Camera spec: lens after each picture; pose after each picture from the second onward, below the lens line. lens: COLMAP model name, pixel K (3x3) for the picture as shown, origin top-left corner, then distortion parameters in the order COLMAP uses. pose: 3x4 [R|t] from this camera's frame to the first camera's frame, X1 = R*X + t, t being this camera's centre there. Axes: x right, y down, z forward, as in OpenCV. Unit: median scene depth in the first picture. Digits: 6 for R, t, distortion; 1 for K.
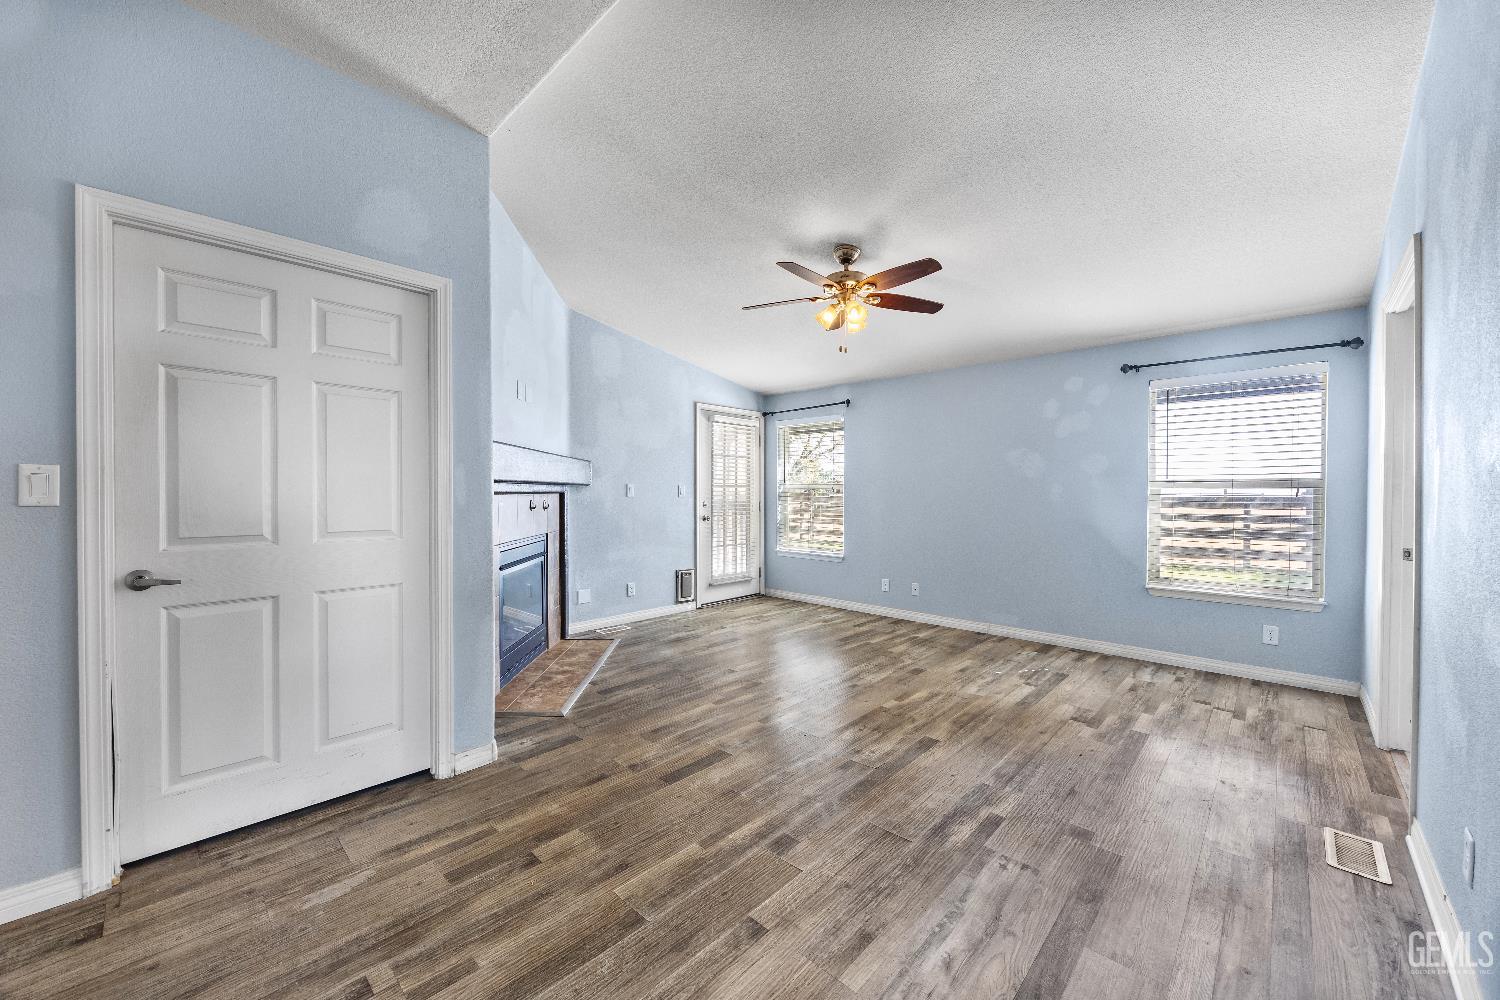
lens RADIAL K [[571.6, 0, 750.0], [0, 571.6, 500.0], [0, 0, 1]] dist [-0.001825, -0.000008]
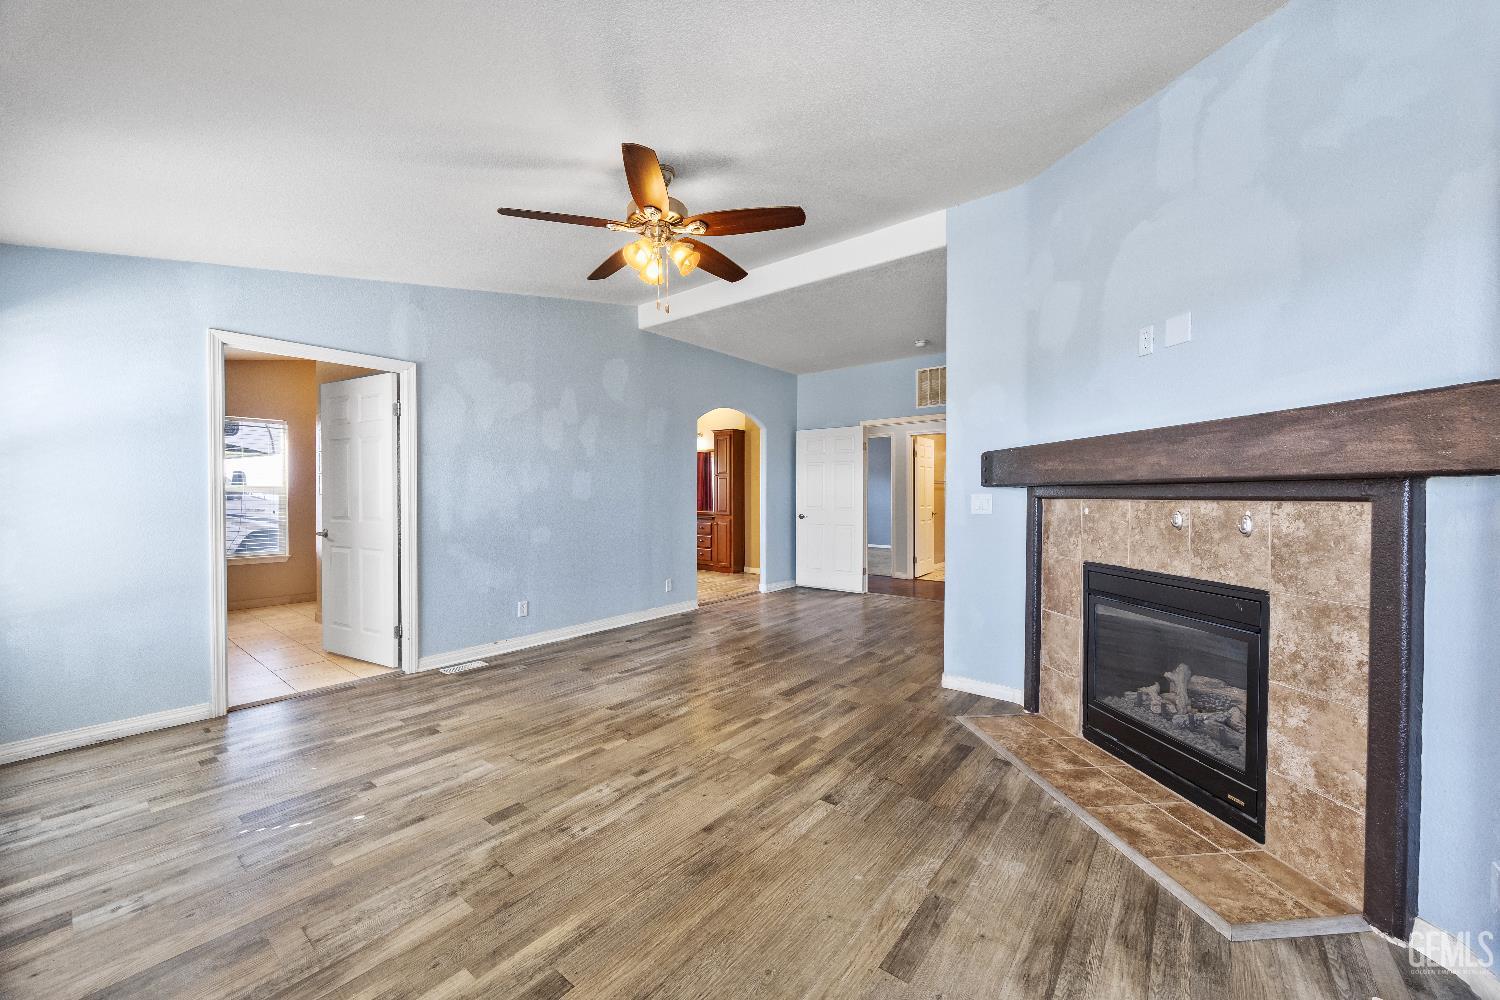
lens RADIAL K [[585.3, 0, 703.0], [0, 585.3, 498.8], [0, 0, 1]] dist [0.000658, 0.000183]
pose [[-0.999971, -0.004789, -0.005981, 0.125153], [-0.004924, 0.999728, 0.022795, -0.031177], [0.005870, 0.022824, -0.999722, 1.934295]]
